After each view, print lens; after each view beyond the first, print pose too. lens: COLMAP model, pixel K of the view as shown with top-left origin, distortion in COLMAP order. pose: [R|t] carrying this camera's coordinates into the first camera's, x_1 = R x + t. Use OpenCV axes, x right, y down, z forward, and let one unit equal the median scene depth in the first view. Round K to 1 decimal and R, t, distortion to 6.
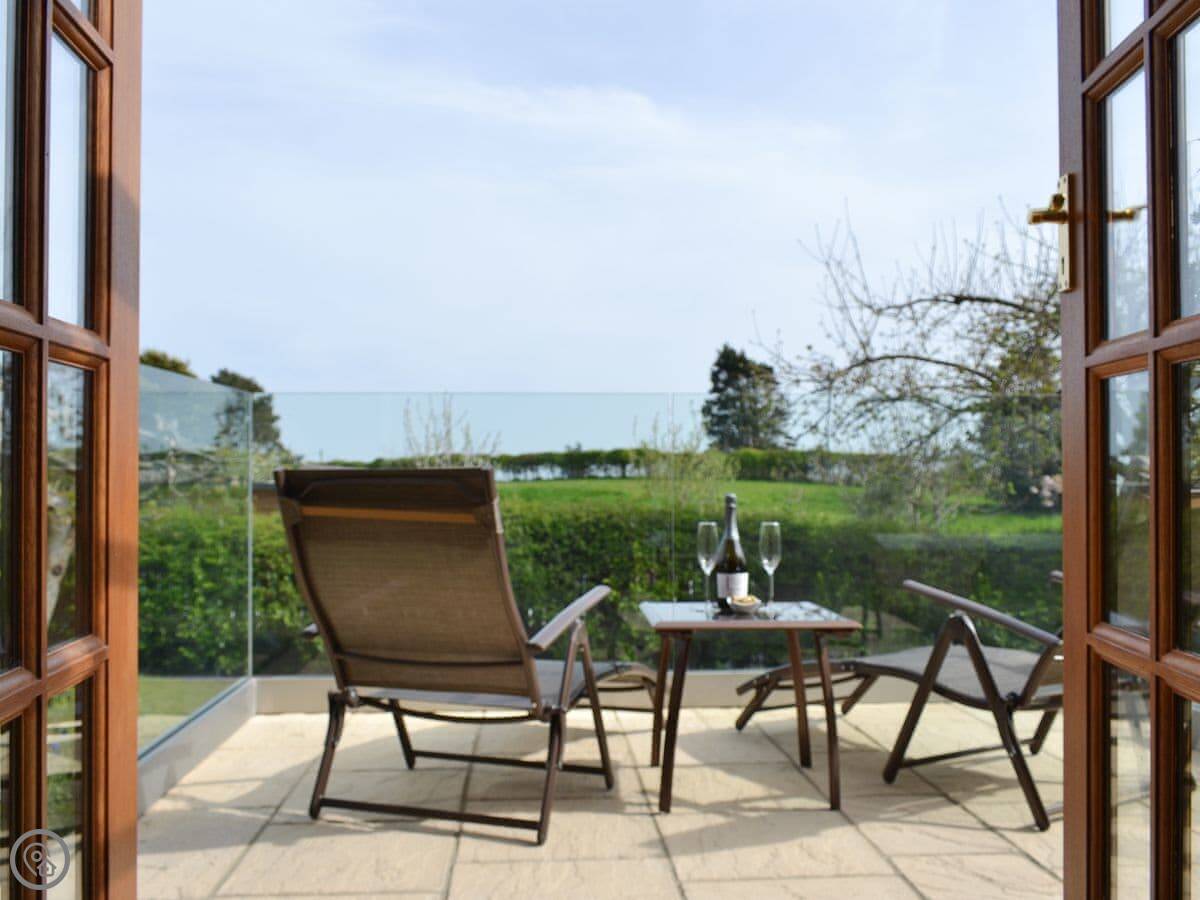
lens RADIAL K [[1096.0, 0, 600.0], [0, 1096.0, 450.0], [0, 0, 1]] dist [-0.049335, -0.006523]
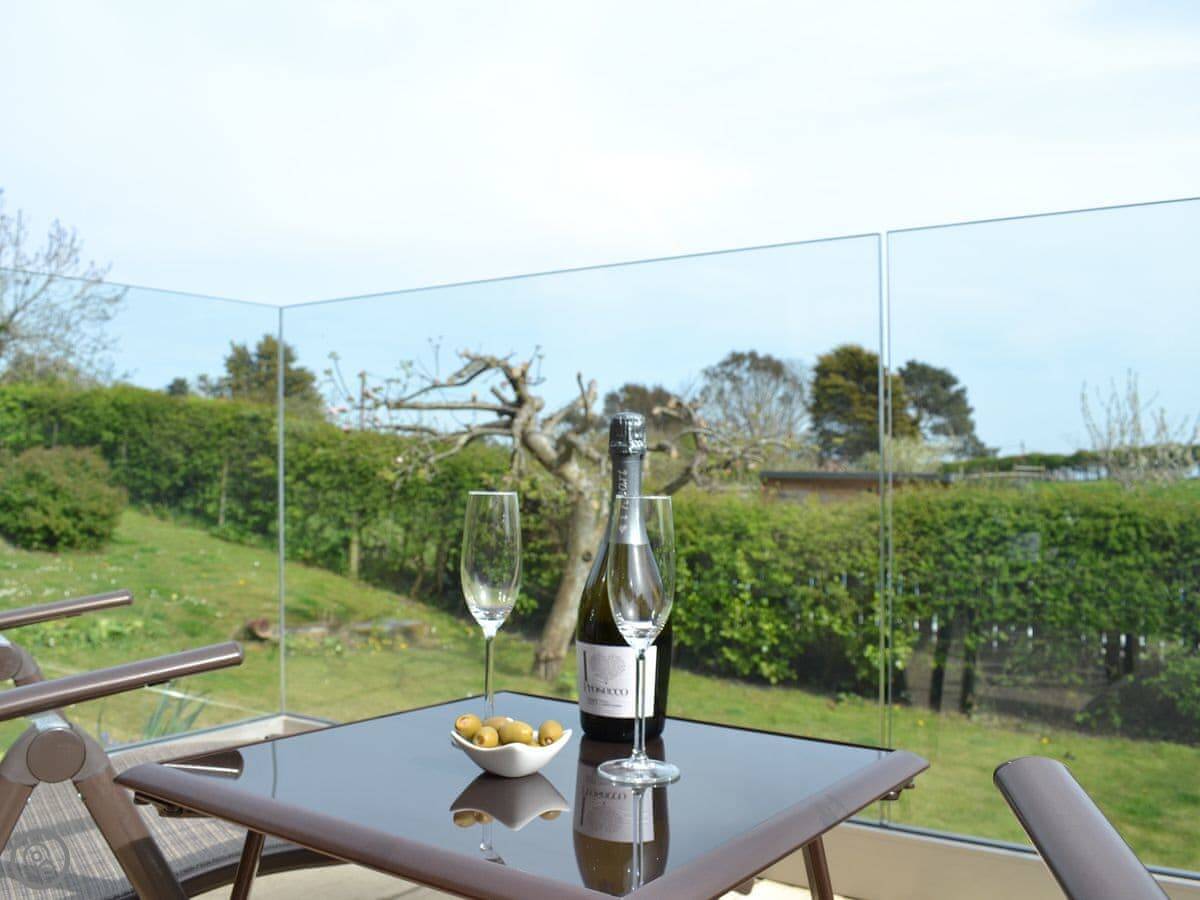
lens RADIAL K [[1096.0, 0, 600.0], [0, 1096.0, 450.0], [0, 0, 1]] dist [-0.049335, -0.006523]
pose [[0.795919, -0.007476, -0.605357, 0.086977], [0.009083, 0.999959, -0.000407, 0.014203], [0.605335, -0.005175, 0.795954, 0.196958]]
